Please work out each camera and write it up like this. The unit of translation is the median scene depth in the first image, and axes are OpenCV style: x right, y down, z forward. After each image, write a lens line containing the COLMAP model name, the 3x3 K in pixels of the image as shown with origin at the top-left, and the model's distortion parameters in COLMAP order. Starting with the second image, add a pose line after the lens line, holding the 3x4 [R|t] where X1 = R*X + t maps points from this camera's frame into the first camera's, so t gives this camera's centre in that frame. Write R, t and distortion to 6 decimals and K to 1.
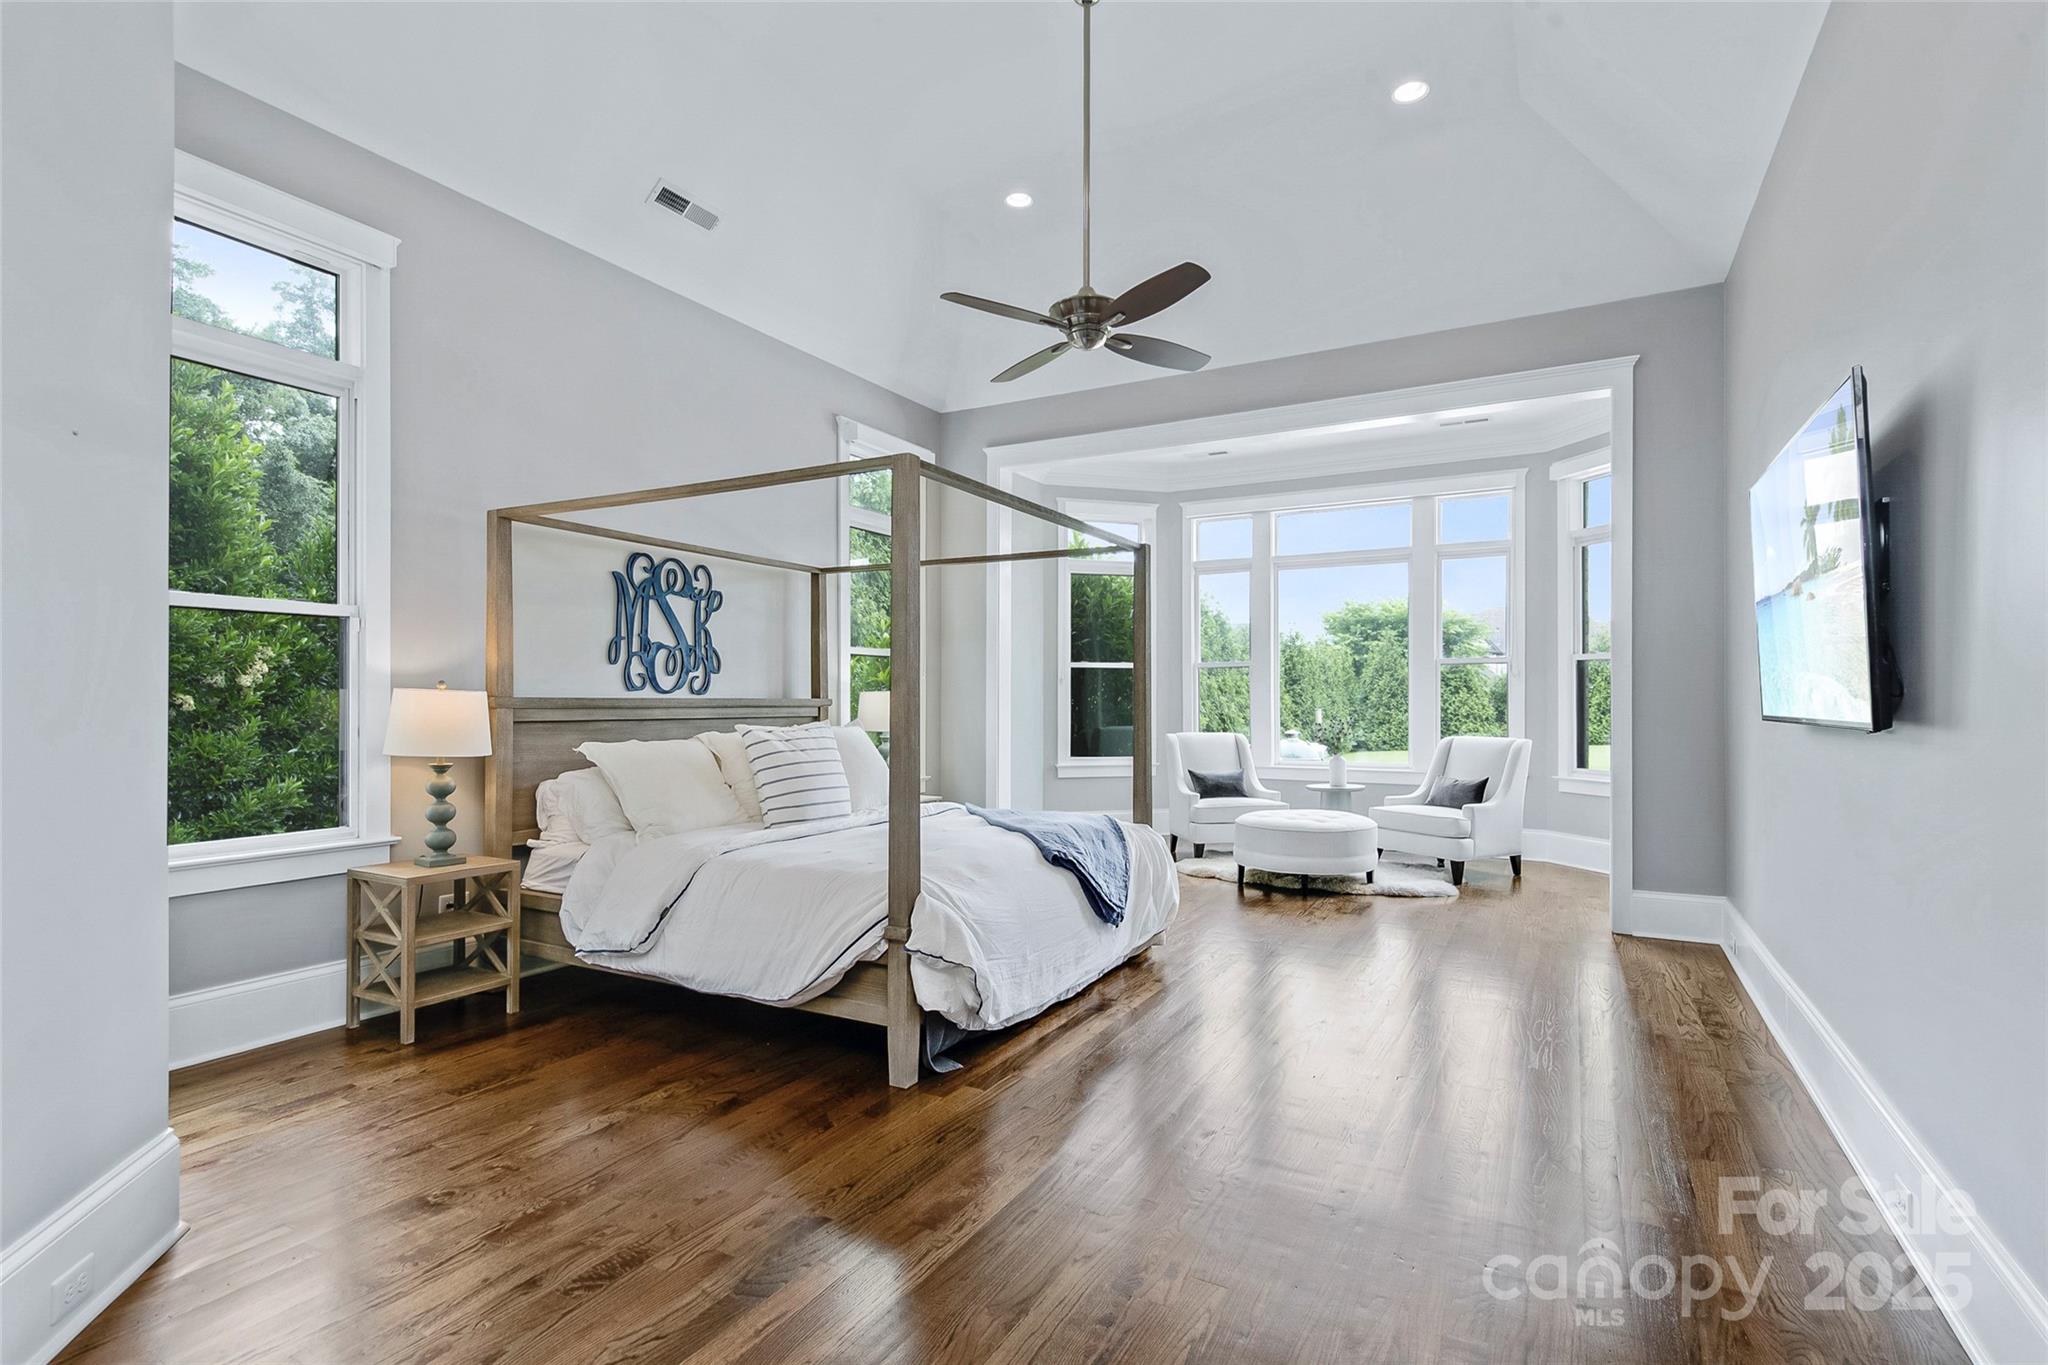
lens RADIAL K [[982.6, 0, 1033.8], [0, 982.6, 715.0], [0, 0, 1]] dist [0.026588, -0.016239]
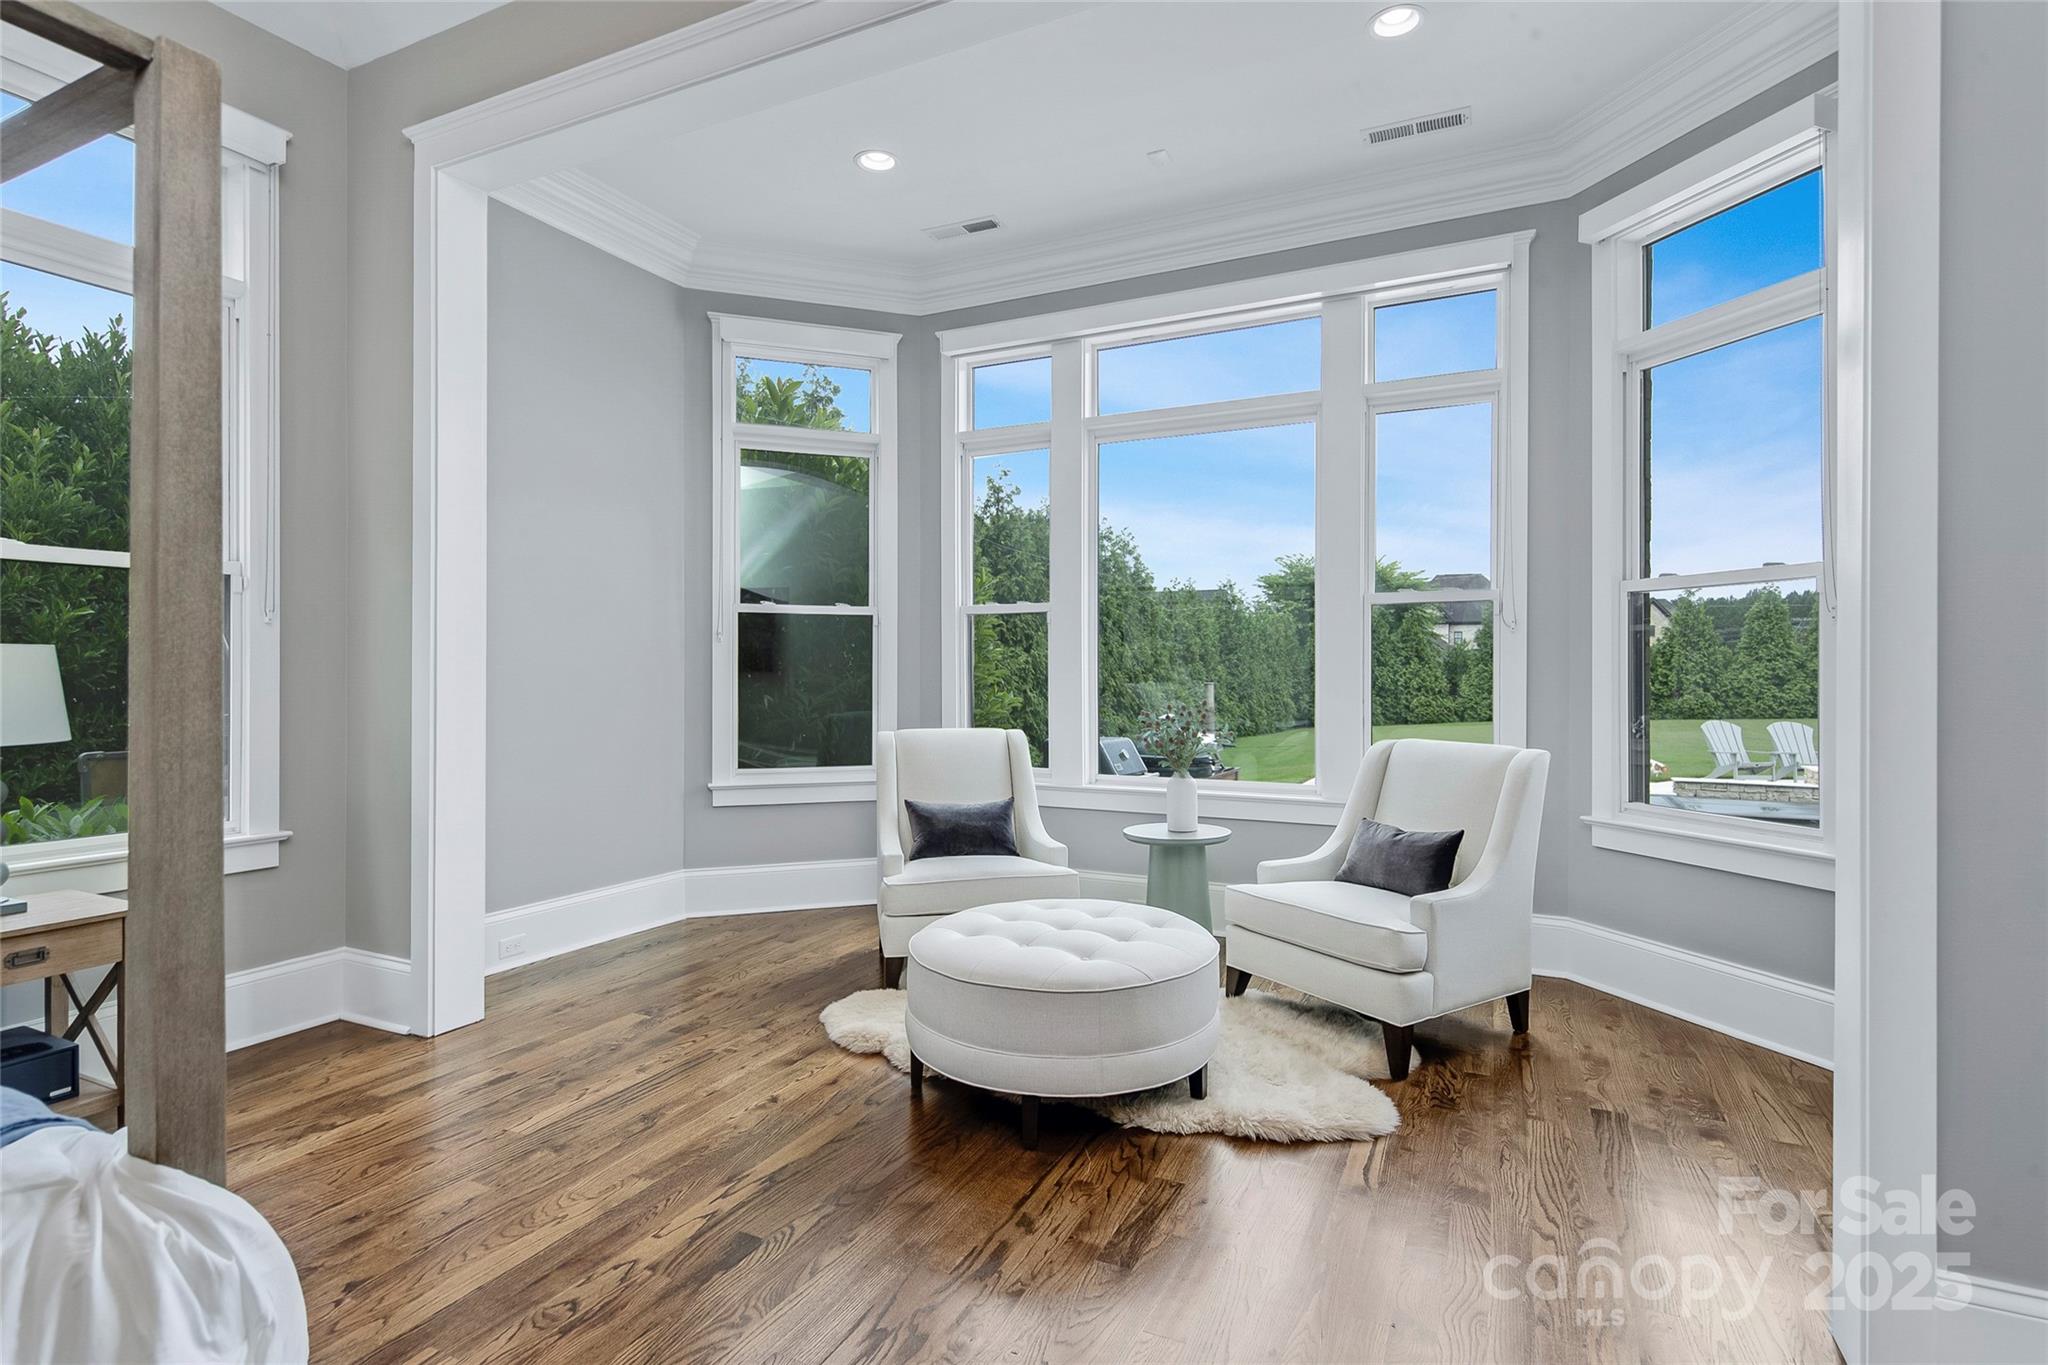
lens RADIAL K [[1011.5, 0, 1024.0], [0, 1011.5, 682.5], [0, 0, 1]] dist [0.026405, 0.000023]
pose [[0.999073, 0.000746, 0.043031, 0.199078], [-0.000578, 0.999992, -0.003925, -0.005956], [-0.043033, 0.003896, 0.999066, 0.454421]]
